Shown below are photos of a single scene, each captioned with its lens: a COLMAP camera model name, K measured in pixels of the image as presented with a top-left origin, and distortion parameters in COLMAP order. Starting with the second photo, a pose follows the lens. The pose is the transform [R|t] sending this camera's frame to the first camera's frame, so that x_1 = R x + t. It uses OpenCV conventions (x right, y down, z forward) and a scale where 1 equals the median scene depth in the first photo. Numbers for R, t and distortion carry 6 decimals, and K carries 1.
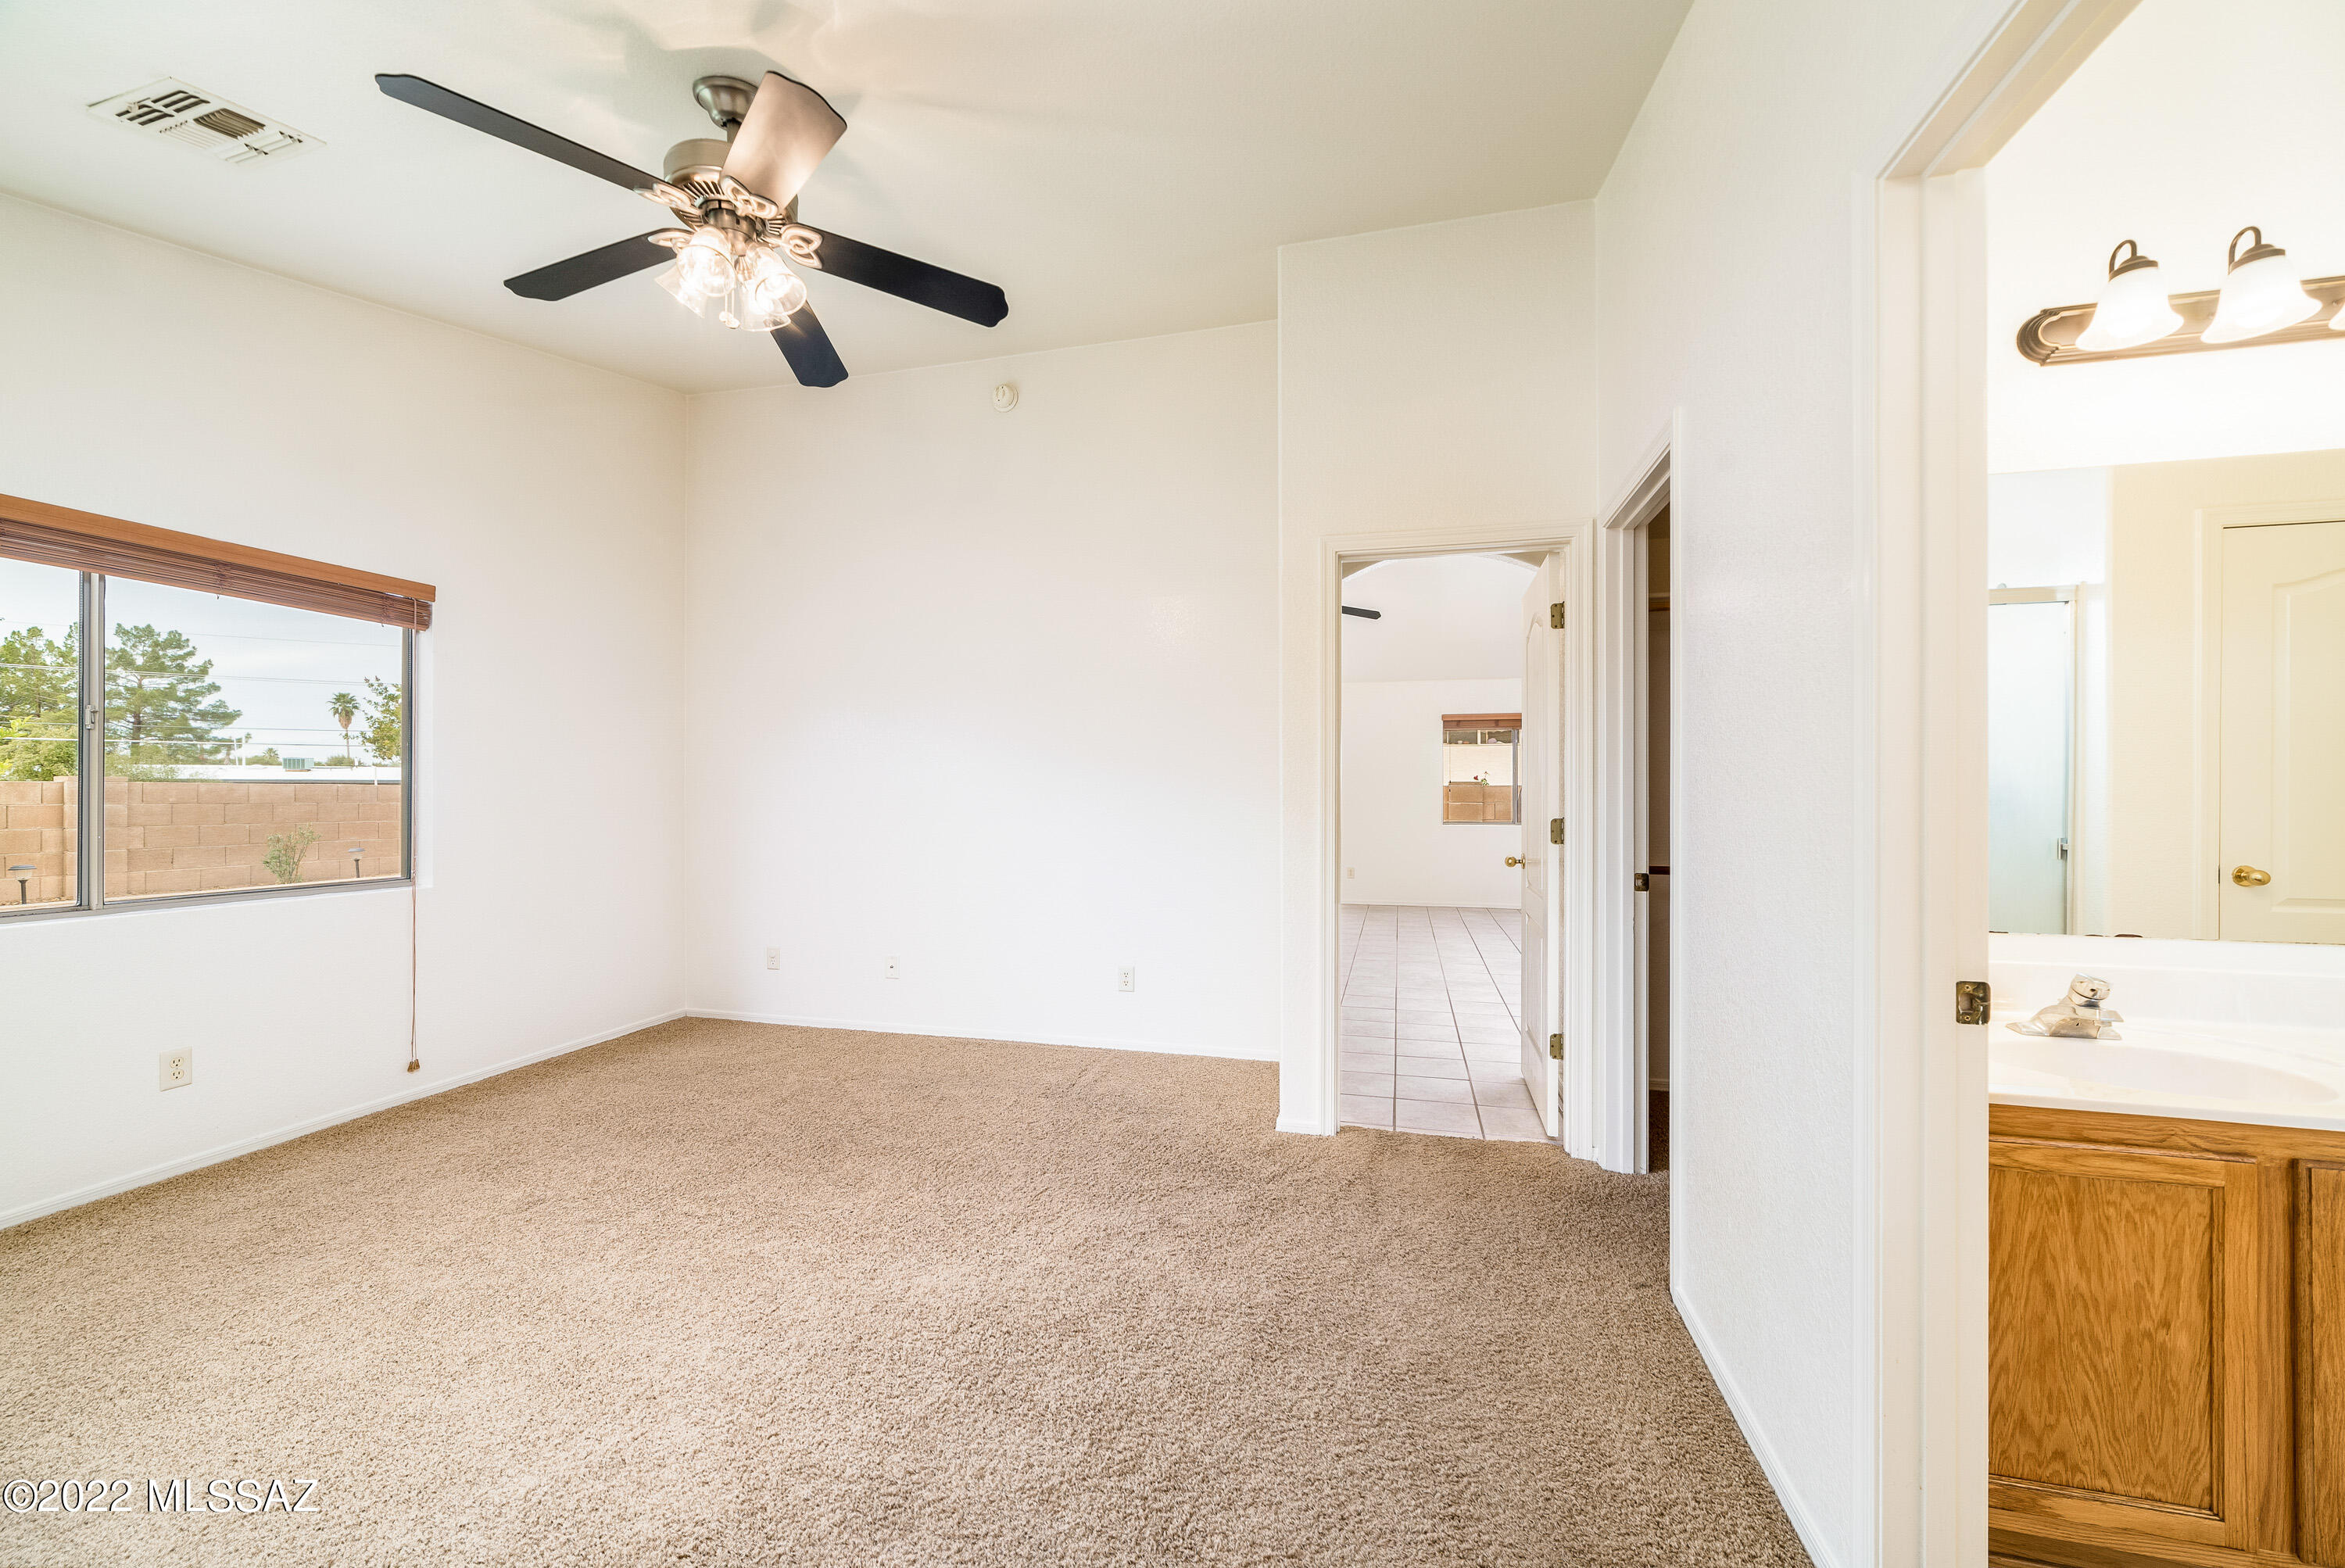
lens RADIAL K [[891.1, 0, 1170.0], [0, 891.1, 797.2], [0, 0, 1]] dist [-0.001584, 0.000431]
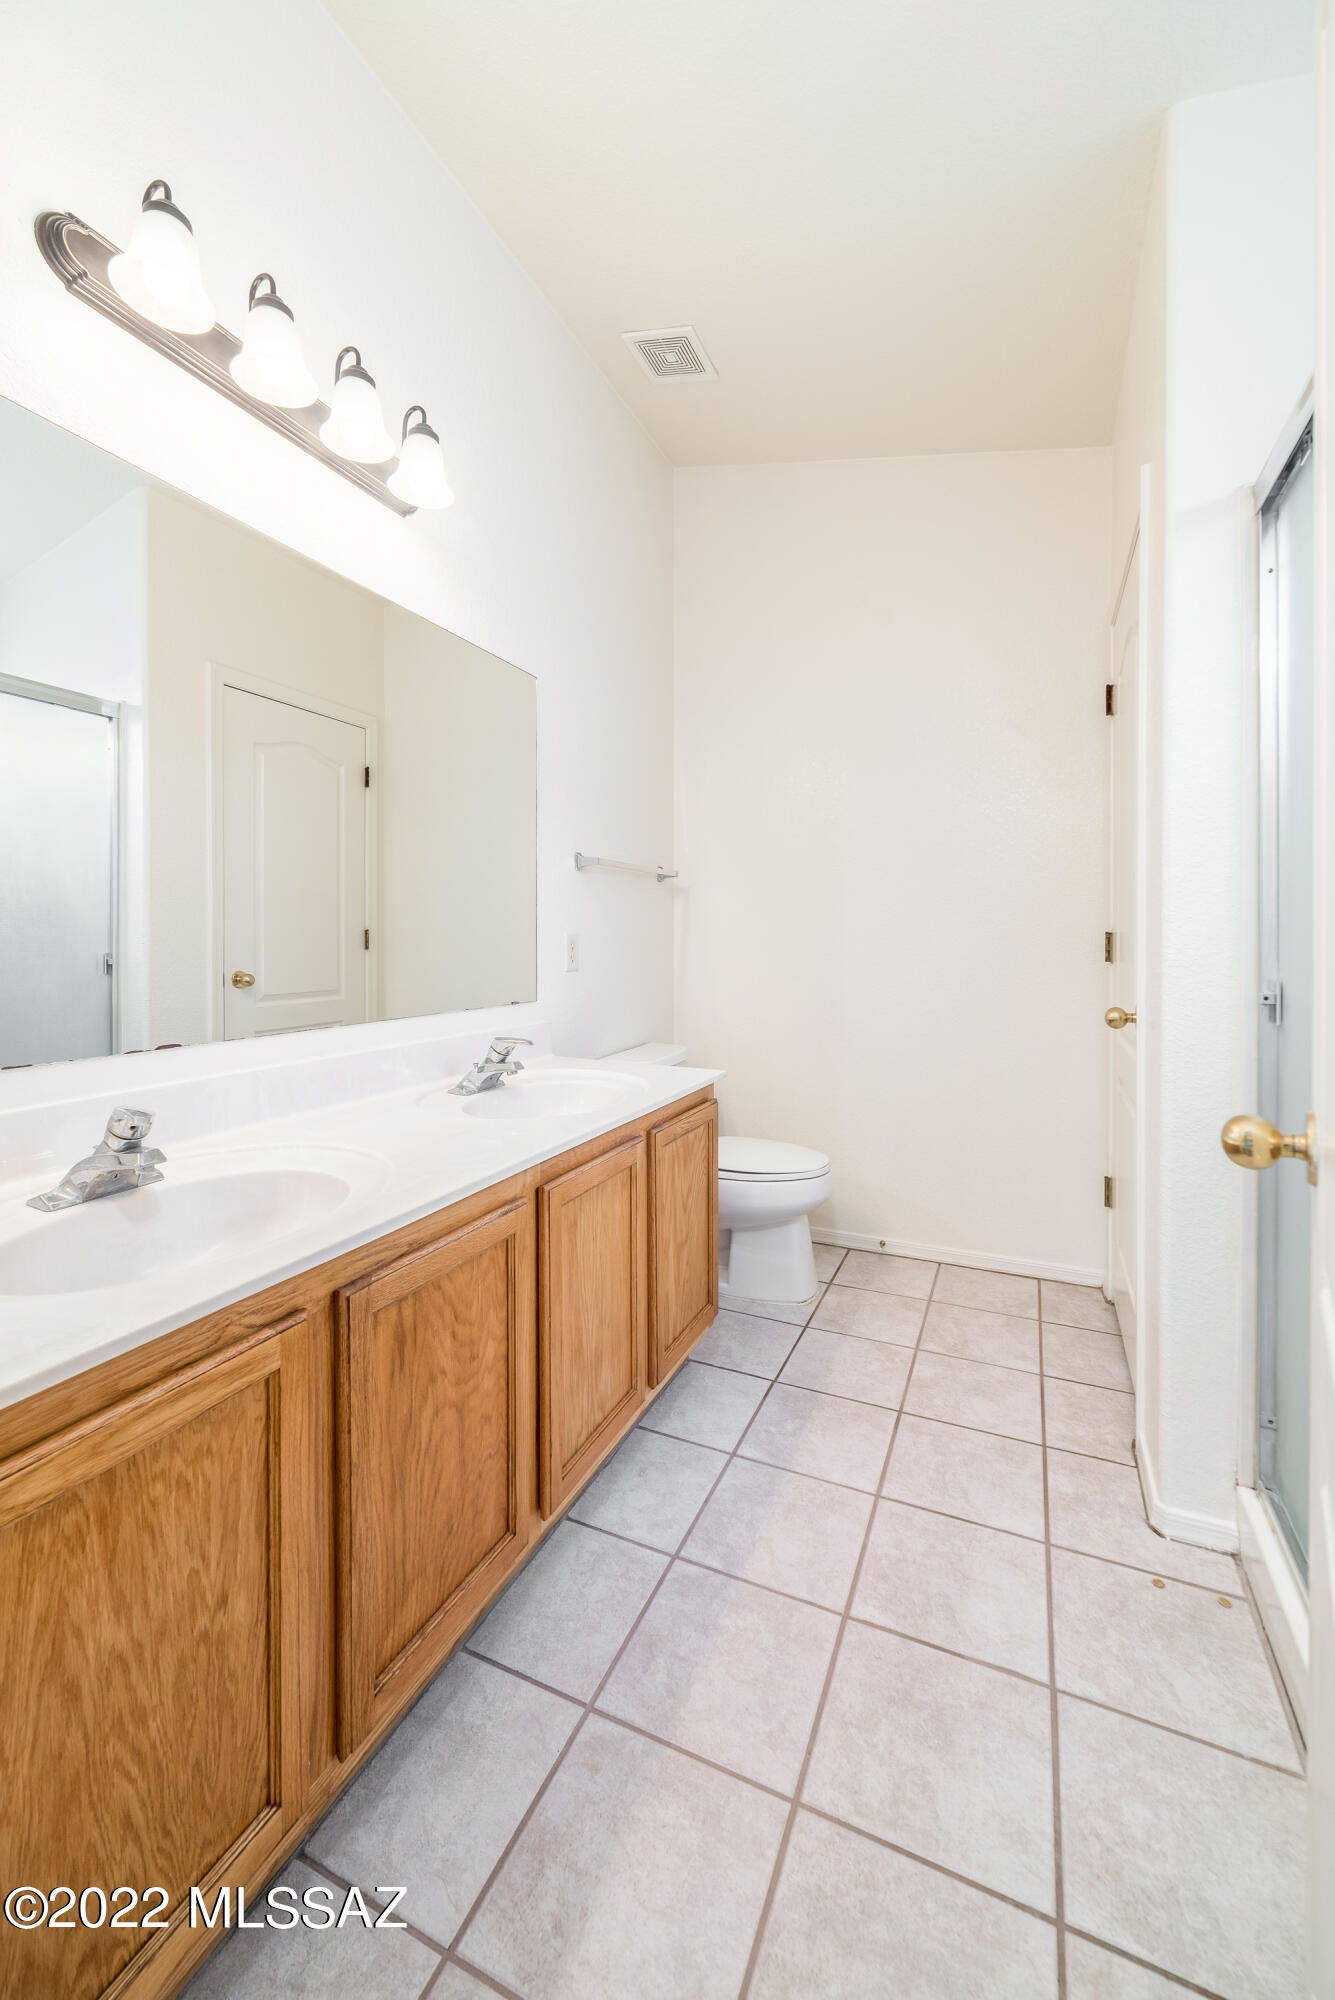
lens RADIAL K [[789.5, 0, 666.4], [0, 789.5, 940.4], [0, 0, 1]] dist [-0.003451, 0.002837]
pose [[0.172941, -0.006414, 0.984911, 0.568997], [0.004654, 0.999973, 0.005695, 0.070856], [-0.984921, 0.003599, 0.172967, 0.544759]]
